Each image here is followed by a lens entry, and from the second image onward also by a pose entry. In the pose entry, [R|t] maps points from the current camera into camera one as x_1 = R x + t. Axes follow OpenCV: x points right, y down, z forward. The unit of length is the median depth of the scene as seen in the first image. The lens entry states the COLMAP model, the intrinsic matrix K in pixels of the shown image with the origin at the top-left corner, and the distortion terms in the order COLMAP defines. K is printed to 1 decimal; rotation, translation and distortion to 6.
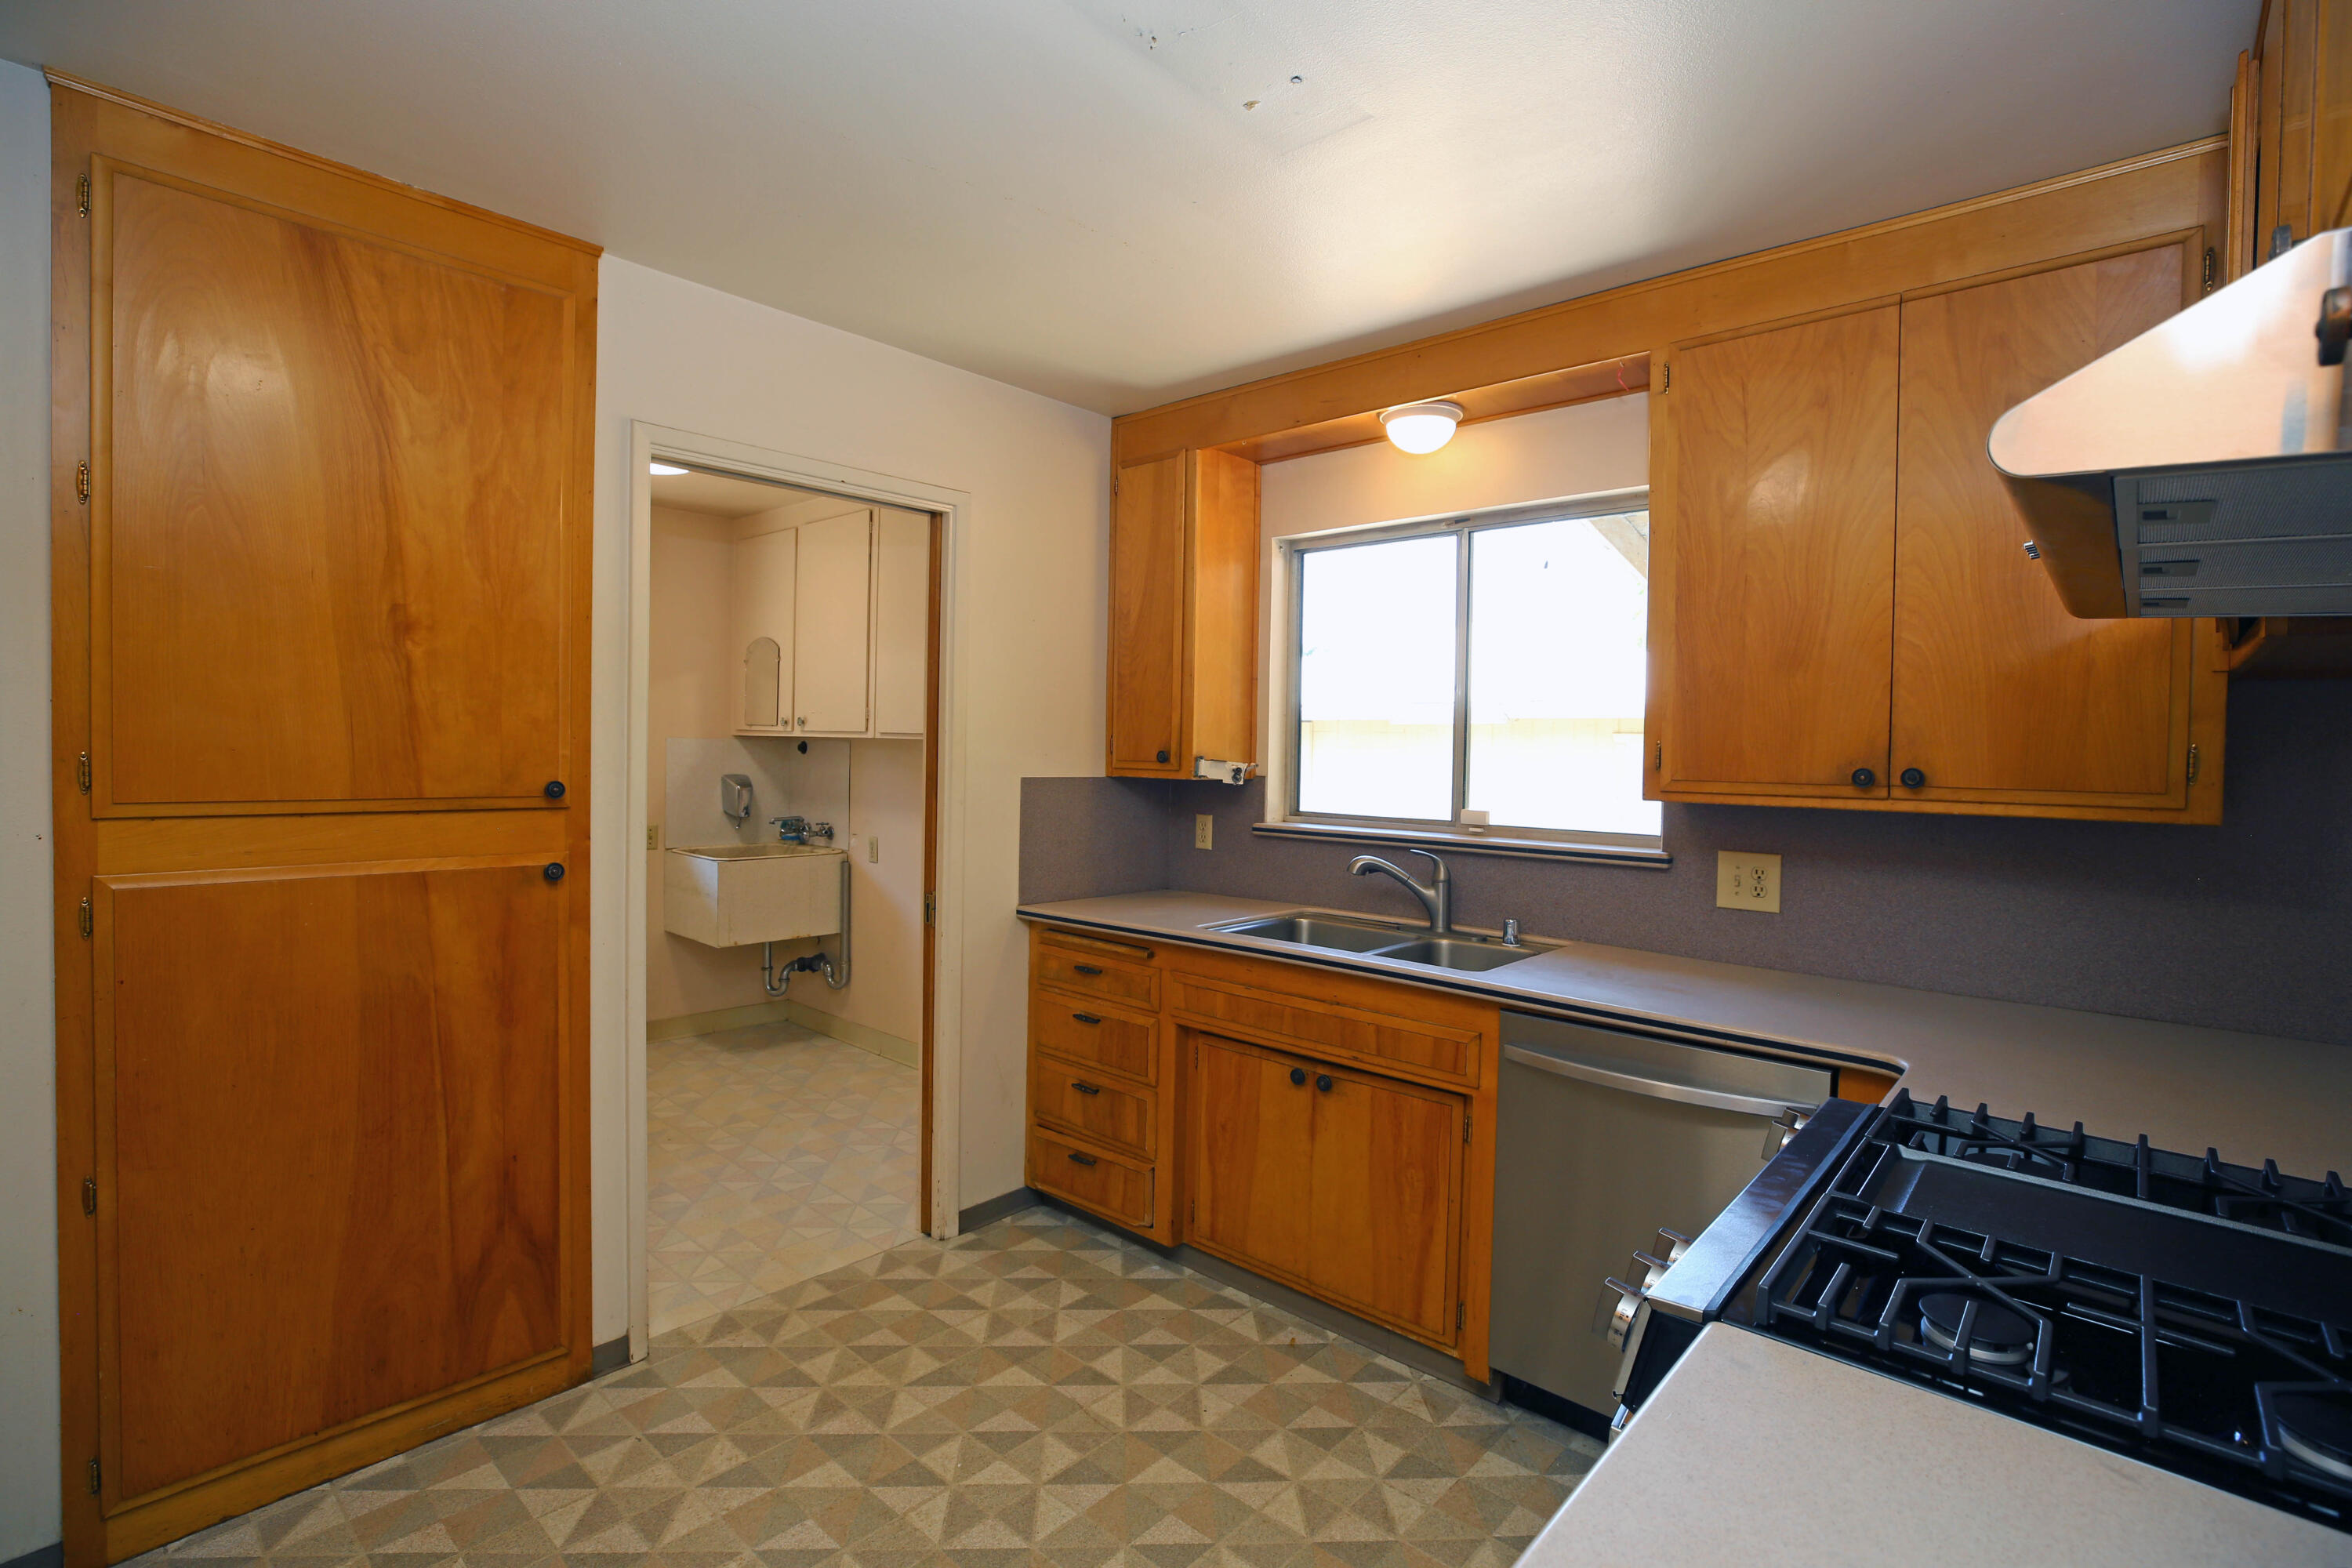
lens RADIAL K [[1075.2, 0, 1168.2], [0, 1075.2, 776.3], [0, 0, 1]] dist [-0.029542, 0.003147]
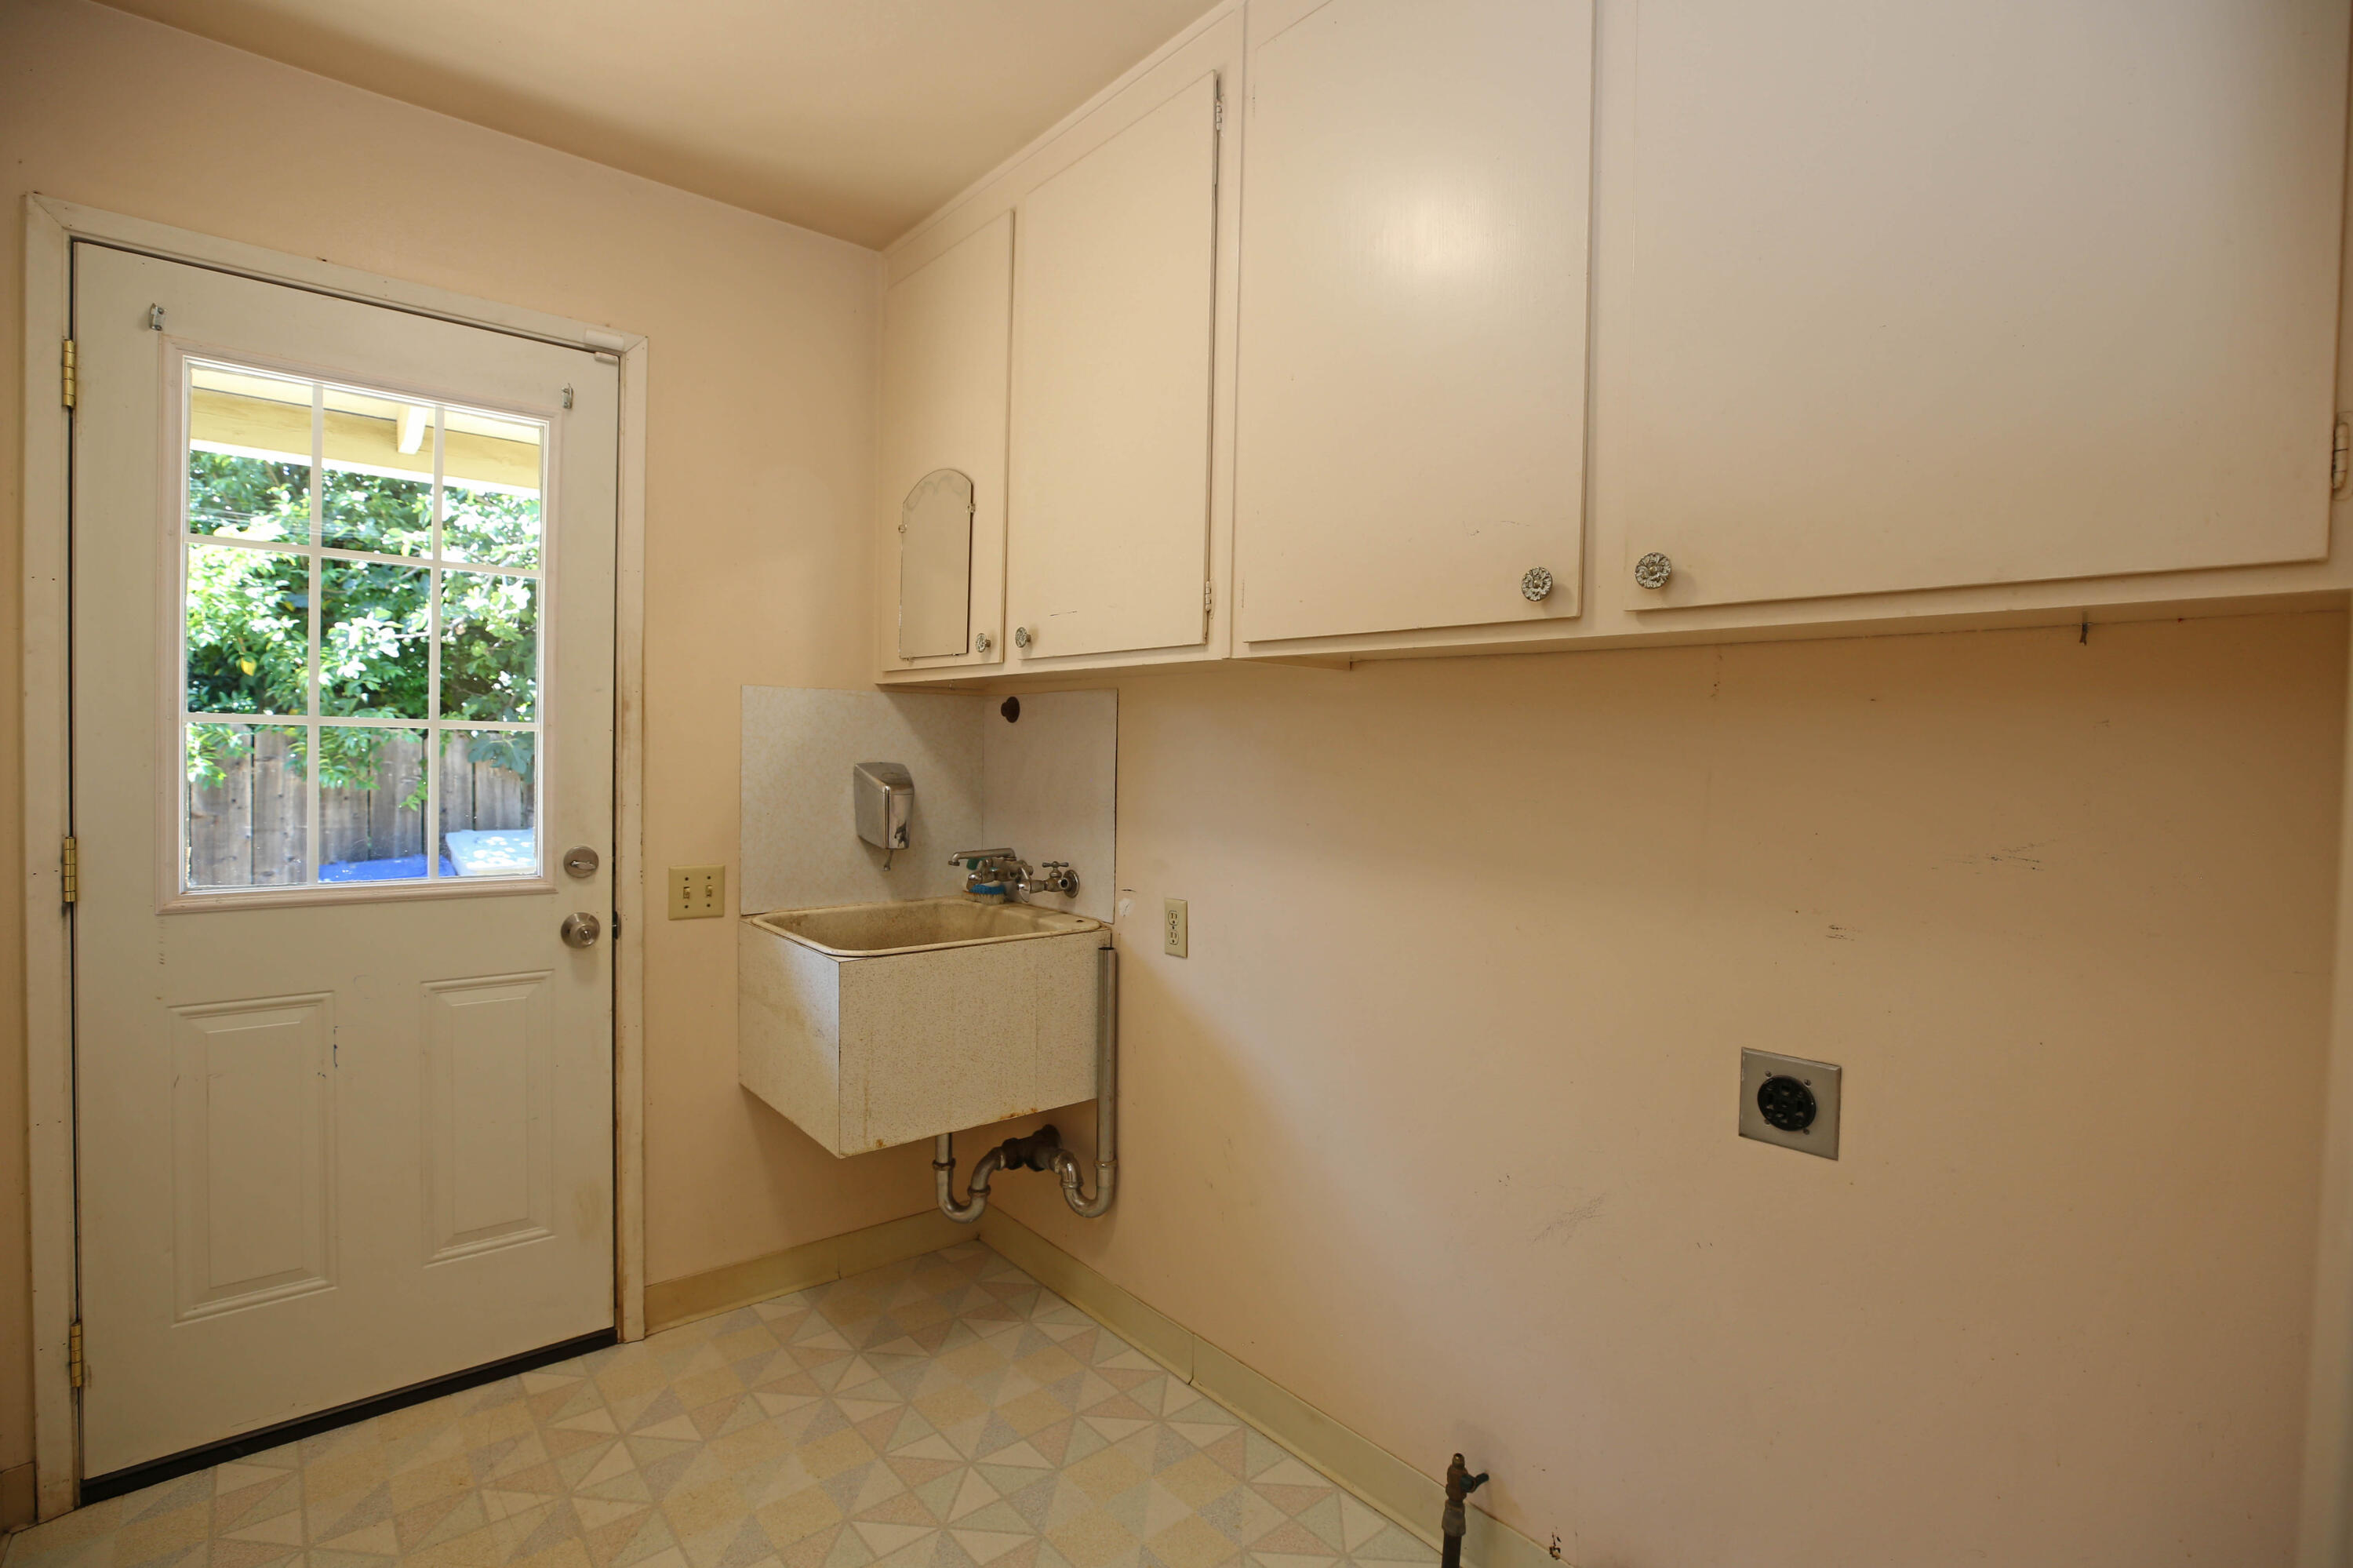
lens RADIAL K [[1075.7, 0, 1188.9], [0, 1075.7, 787.8], [0, 0, 1]] dist [-0.029542, 0.003147]
pose [[0.993649, 0.002957, -0.112485, -0.213100], [-0.002314, 0.999980, 0.005850, 0.006939], [0.112500, -0.005552, 0.993636, 0.538411]]
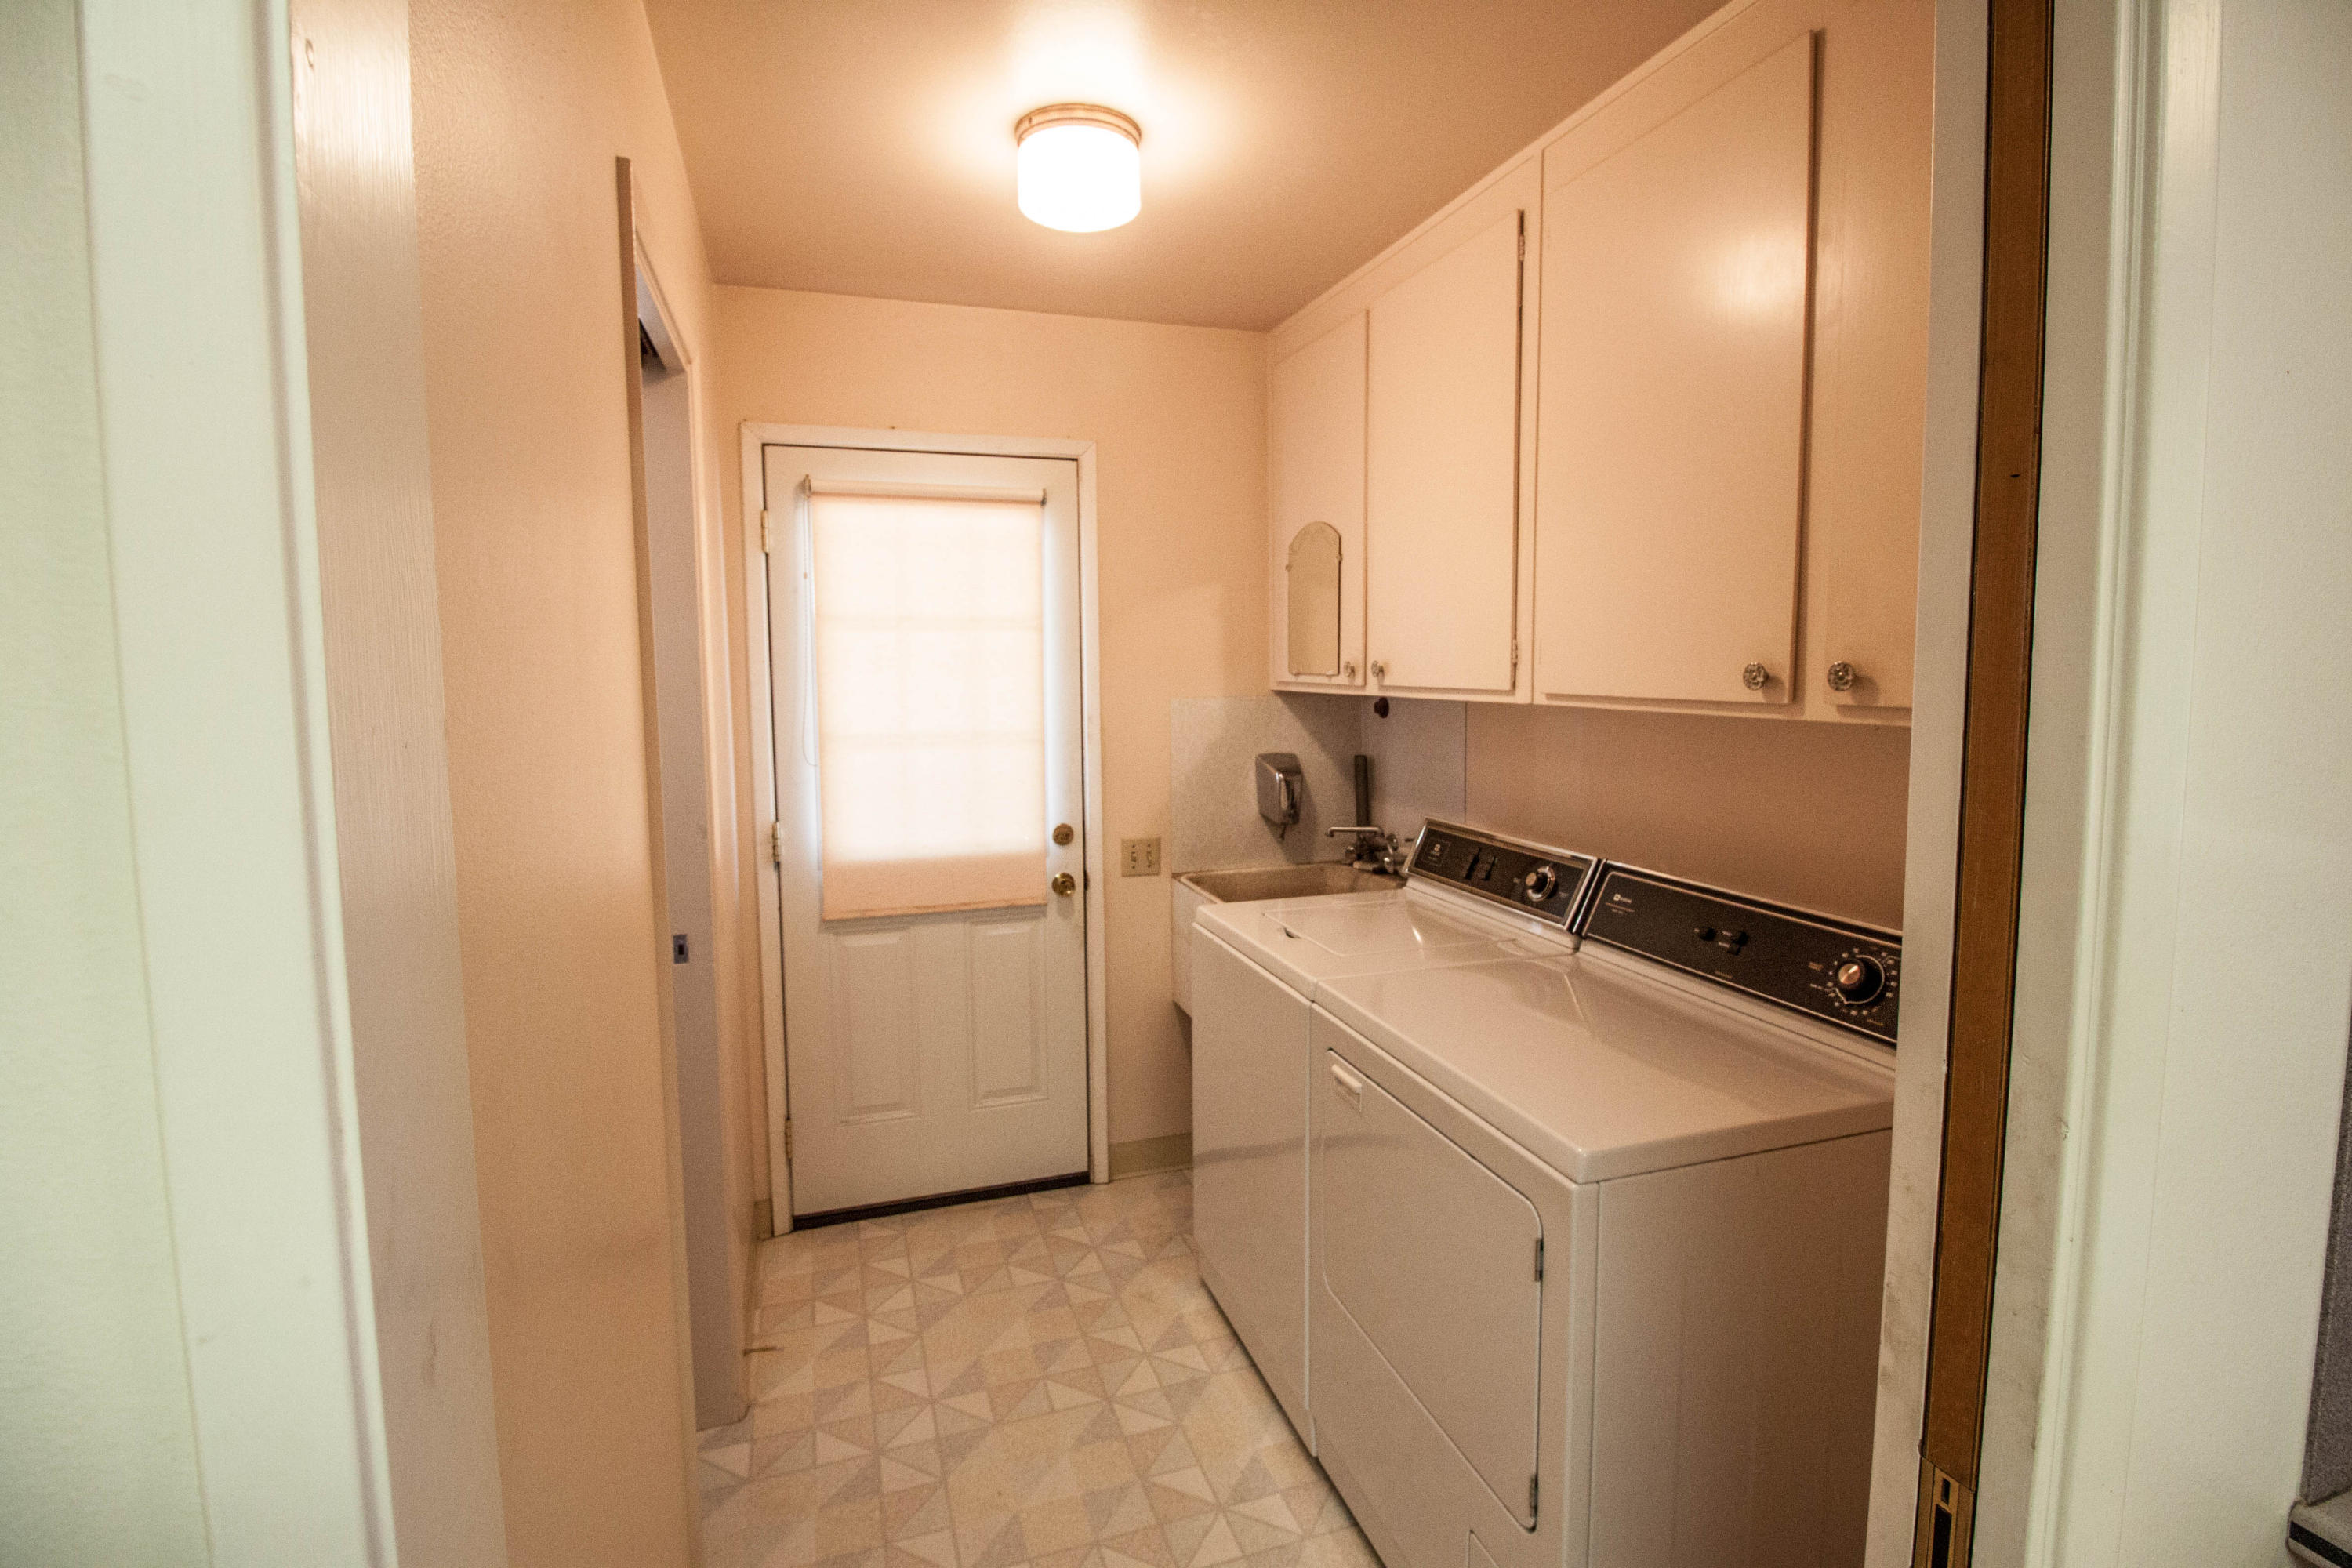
lens RADIAL K [[1080.8, 0, 1173.8], [0, 1080.8, 765.0], [0, 0, 1]] dist [-0.005572, -0.001922]
pose [[0.868660, 0.014891, -0.495185, -0.153207], [0.016198, 0.998160, 0.058431, -0.034171], [0.495144, -0.058778, 0.866820, 0.448160]]
